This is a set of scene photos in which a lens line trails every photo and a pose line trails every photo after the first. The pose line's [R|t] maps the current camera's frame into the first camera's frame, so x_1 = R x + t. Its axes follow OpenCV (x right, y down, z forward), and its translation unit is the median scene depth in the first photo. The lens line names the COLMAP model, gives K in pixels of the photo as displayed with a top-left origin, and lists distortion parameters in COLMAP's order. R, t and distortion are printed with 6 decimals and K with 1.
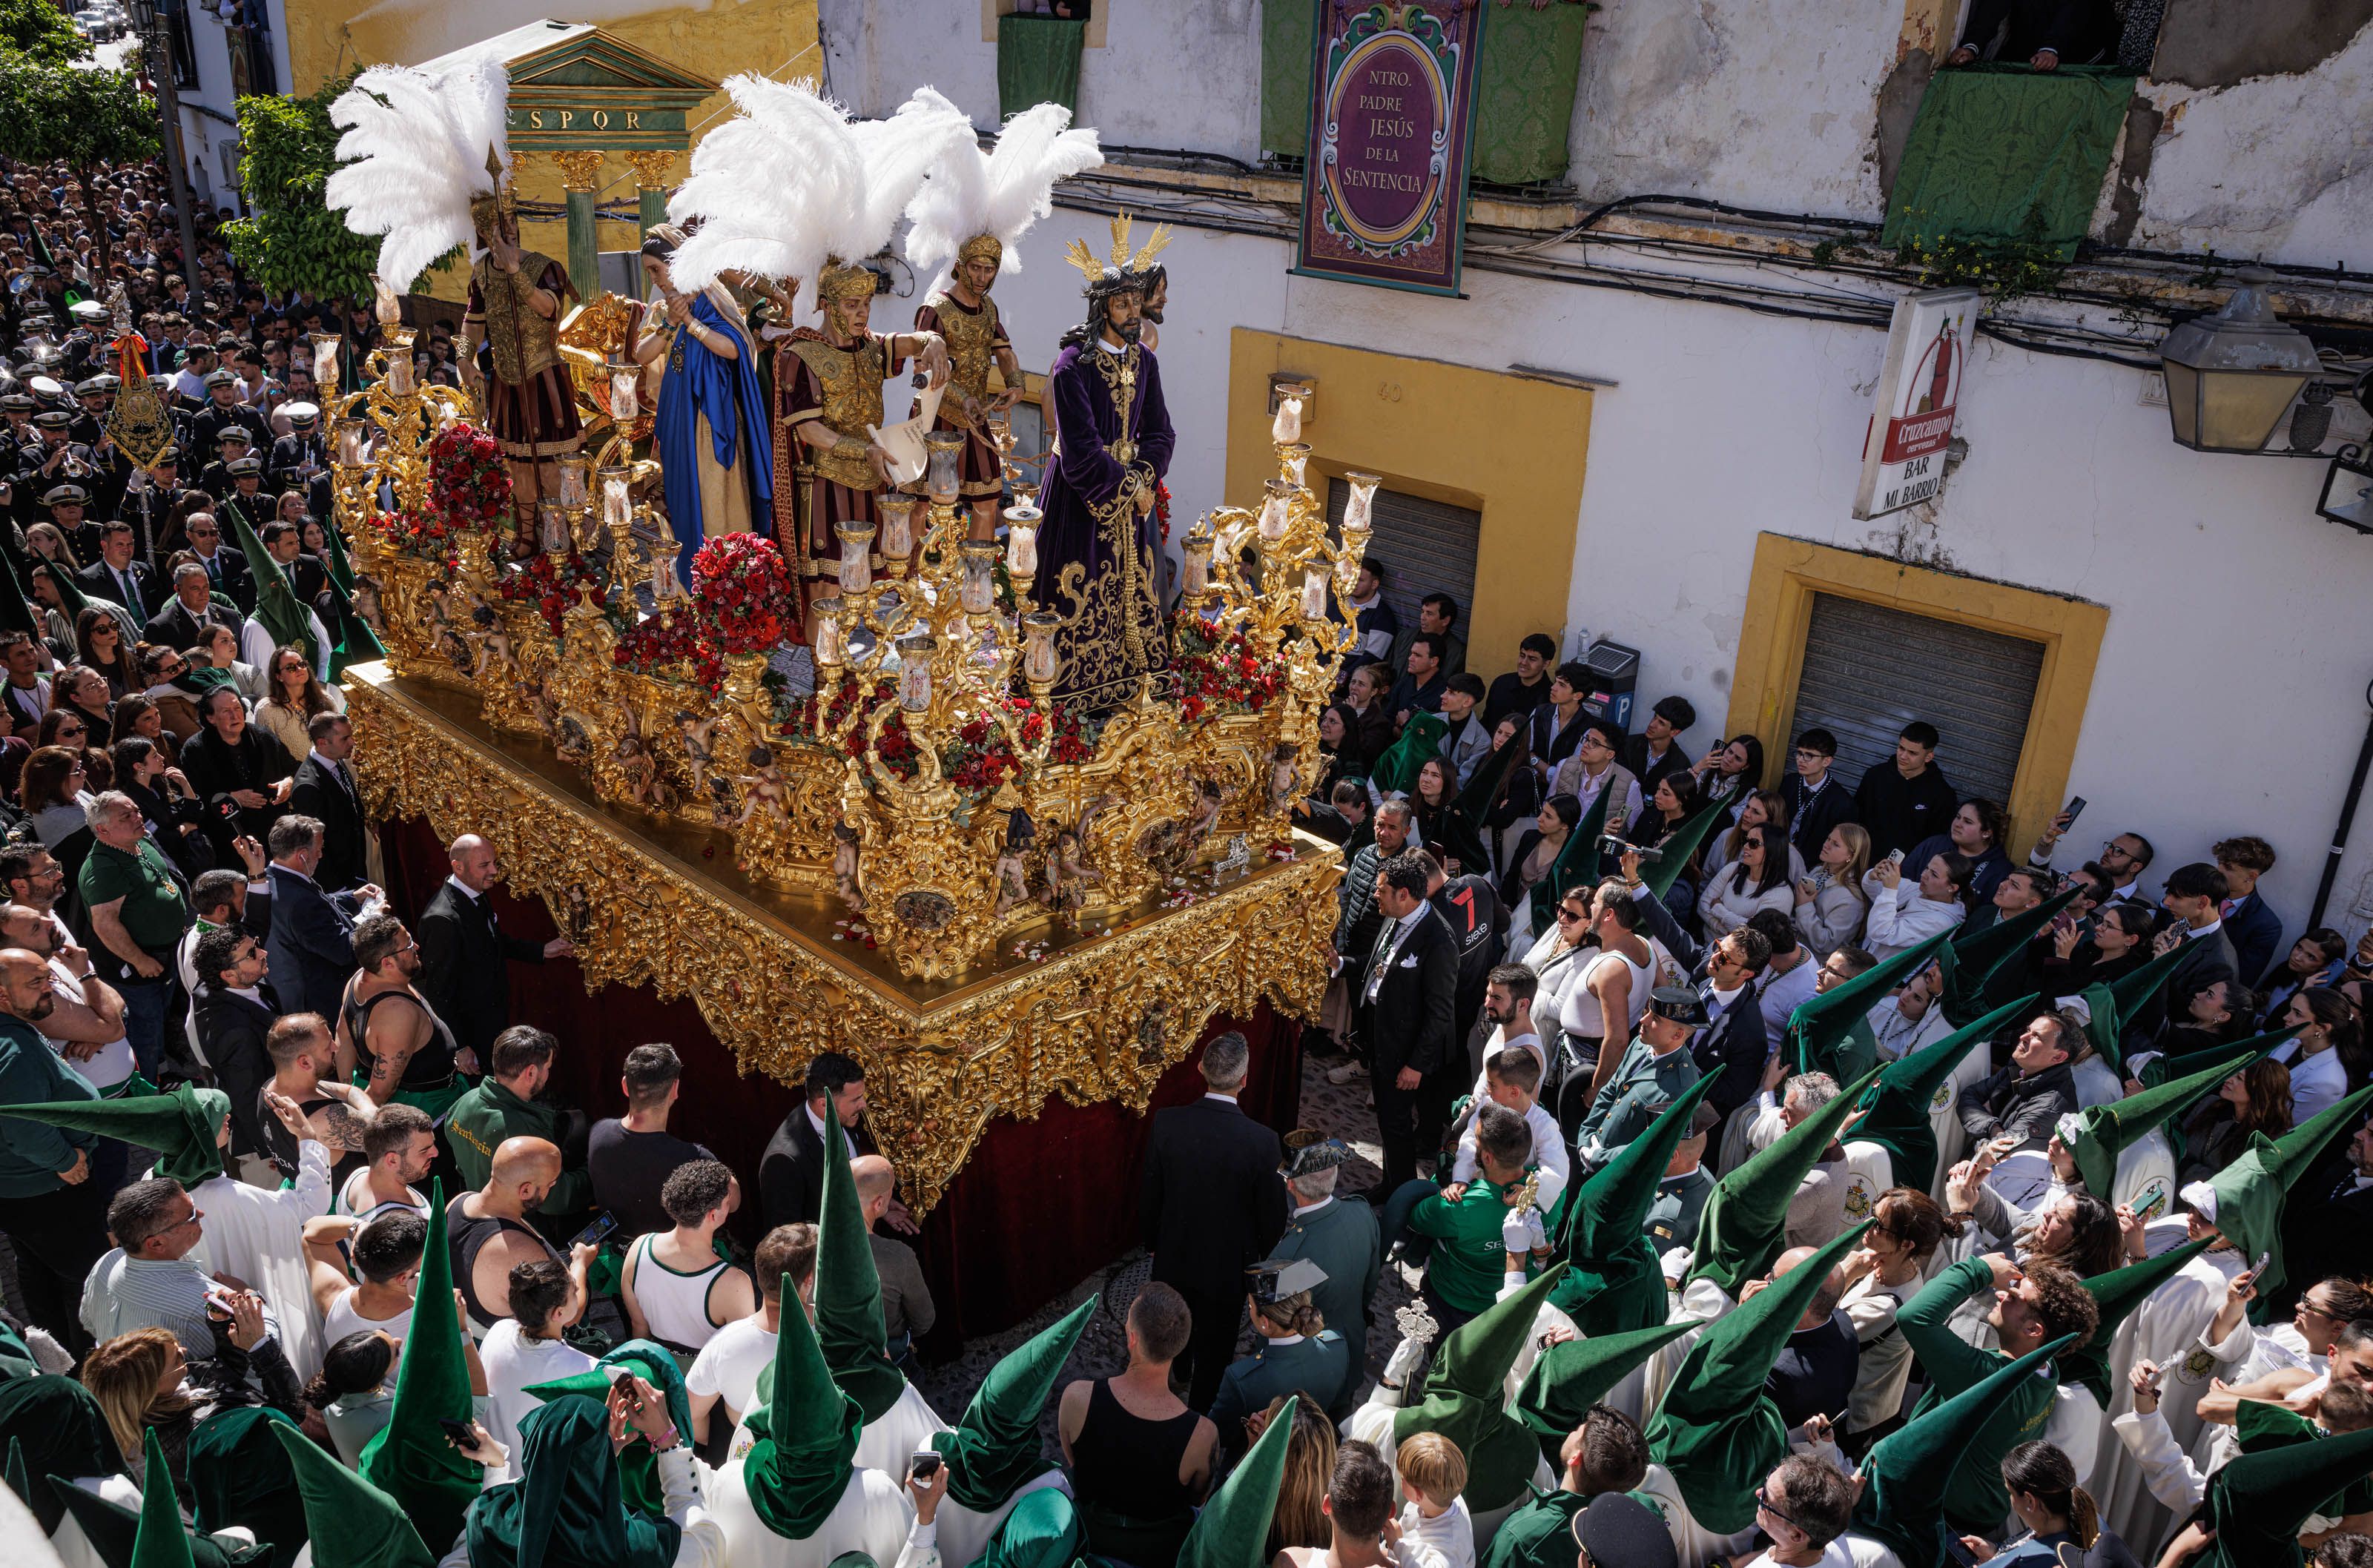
lens RADIAL K [[1931.0, 0, 1225.7], [0, 1931.0, 816.8], [0, 0, 1]] dist [-0.005136, 0.053076]
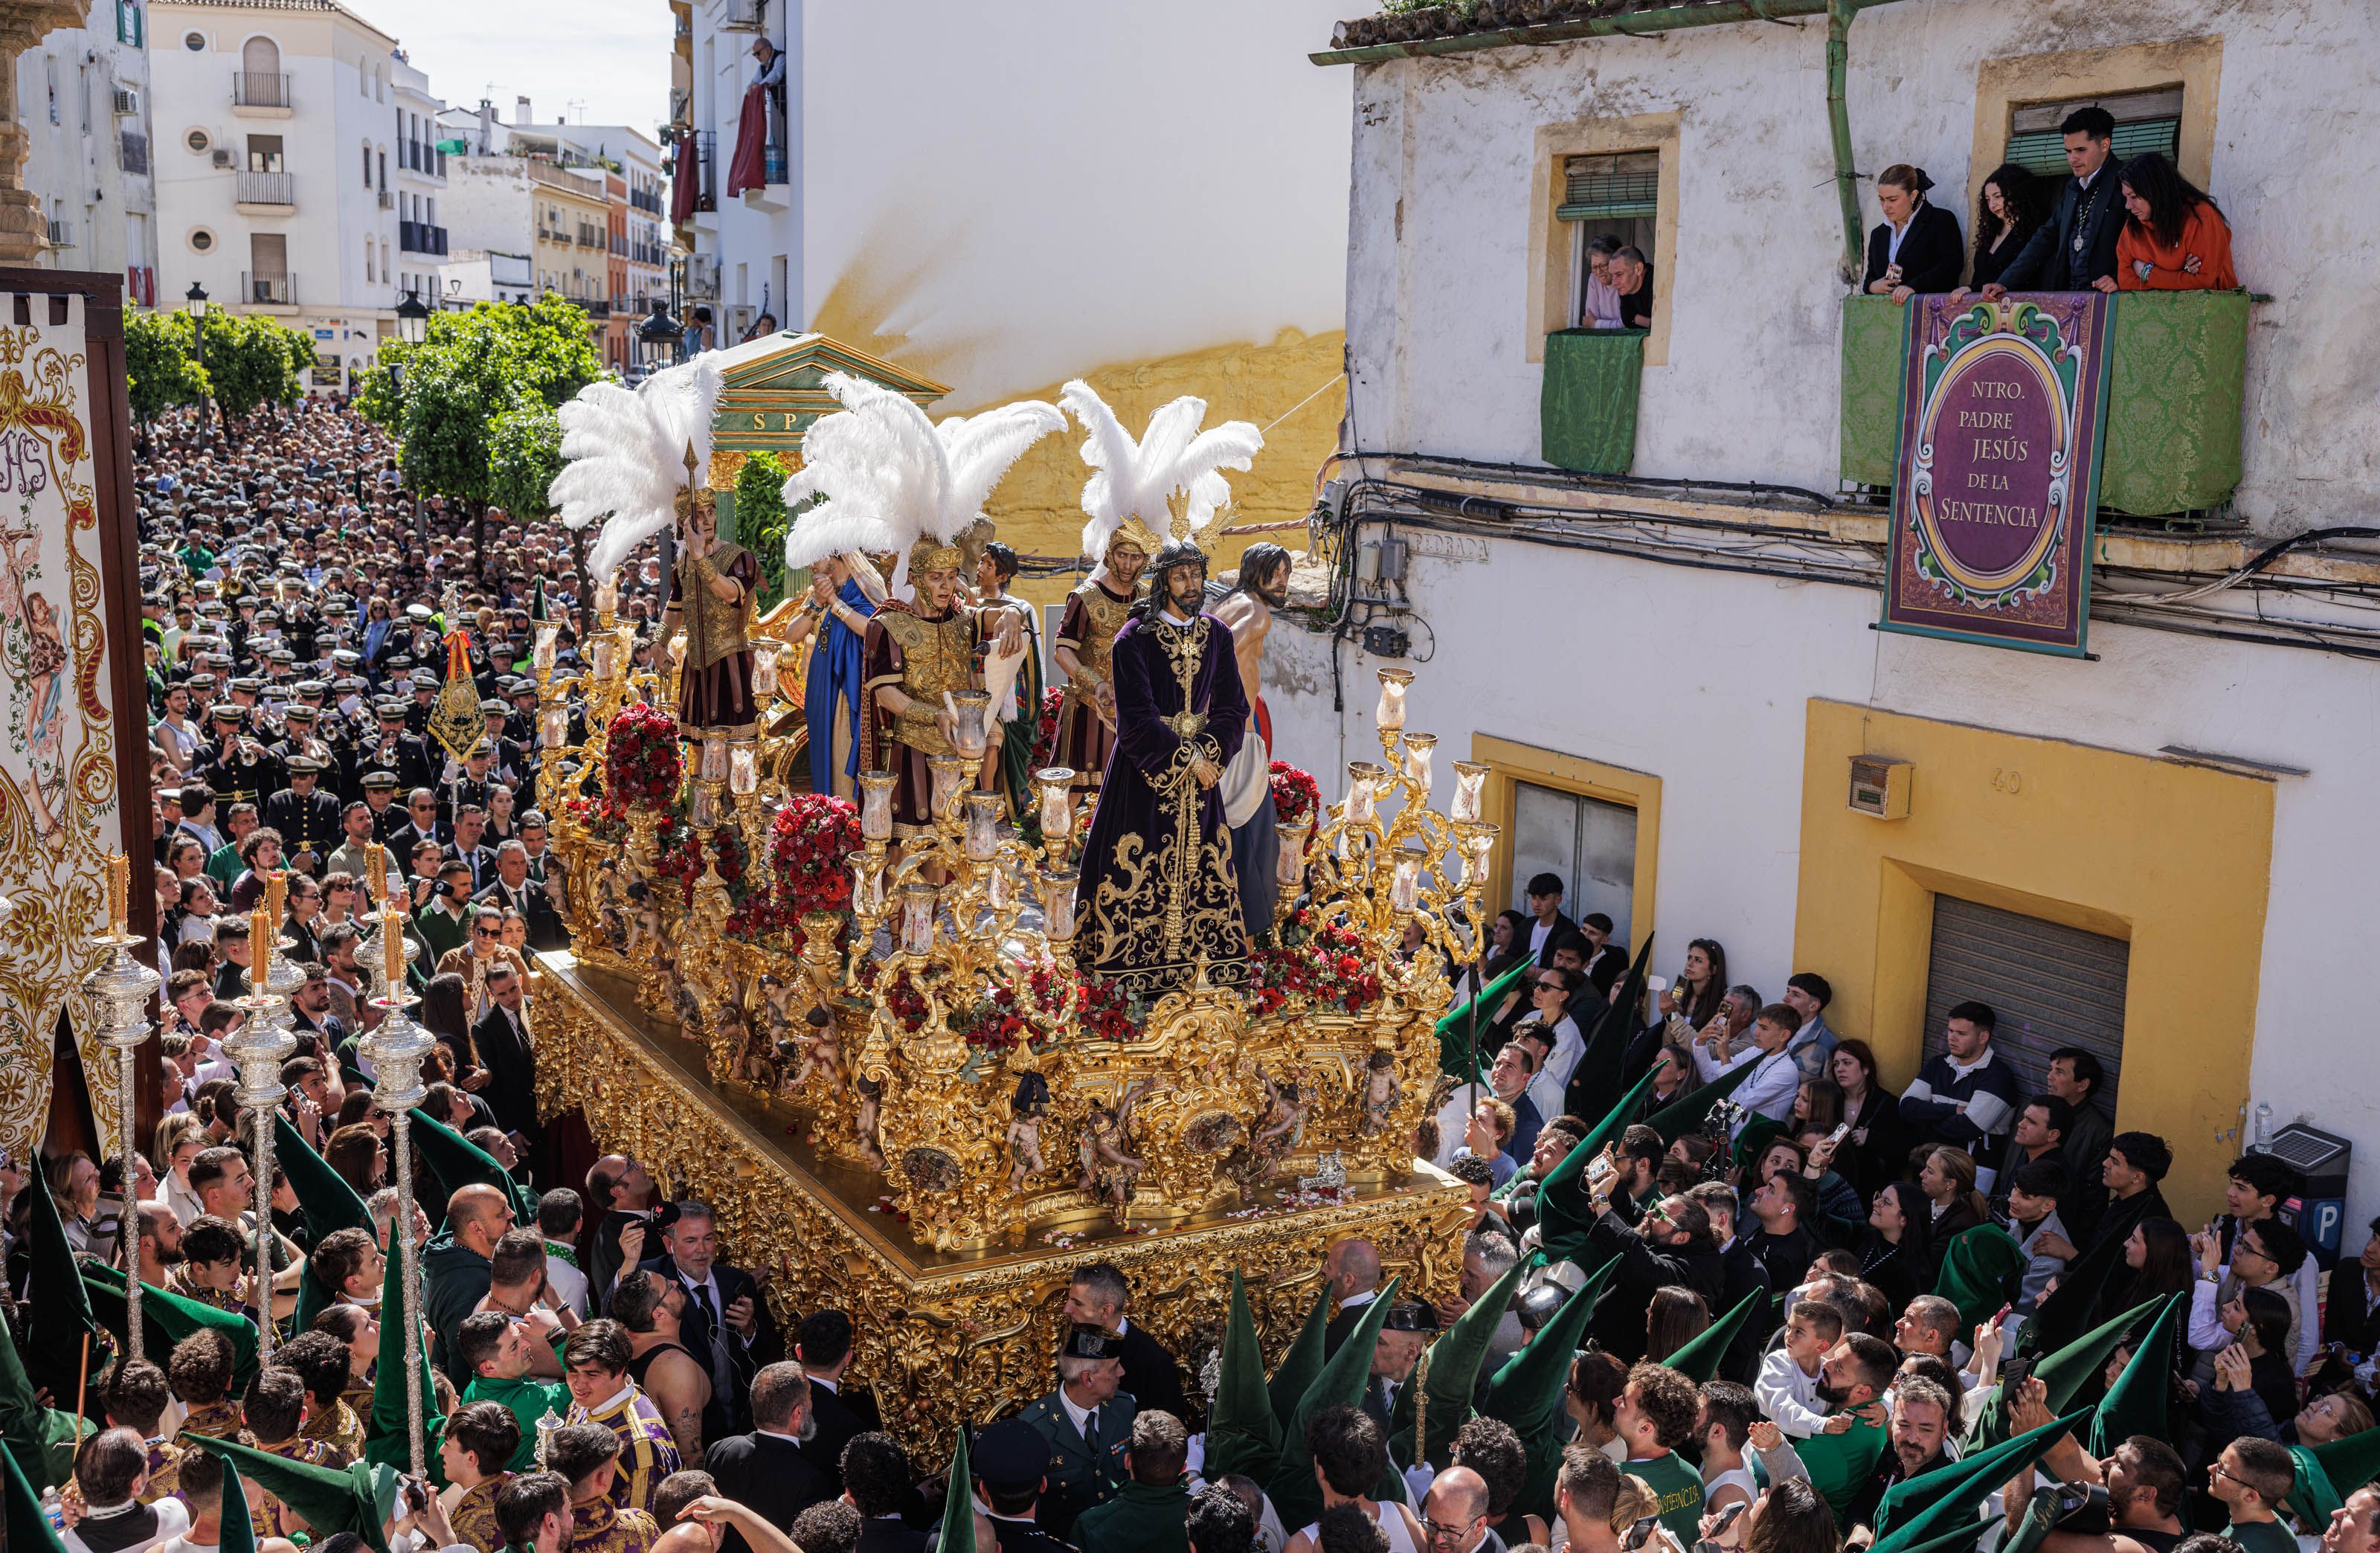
lens RADIAL K [[2624.7, 0, 1136.2], [0, 2624.7, 757.5], [0, 0, 1]] dist [0.004201, 0.037583]
pose [[0.950914, 0.022062, -0.308668, 0.302901], [-0.093661, 0.971191, -0.219124, 0.110807], [0.294942, 0.237278, 0.925585, -0.216434]]
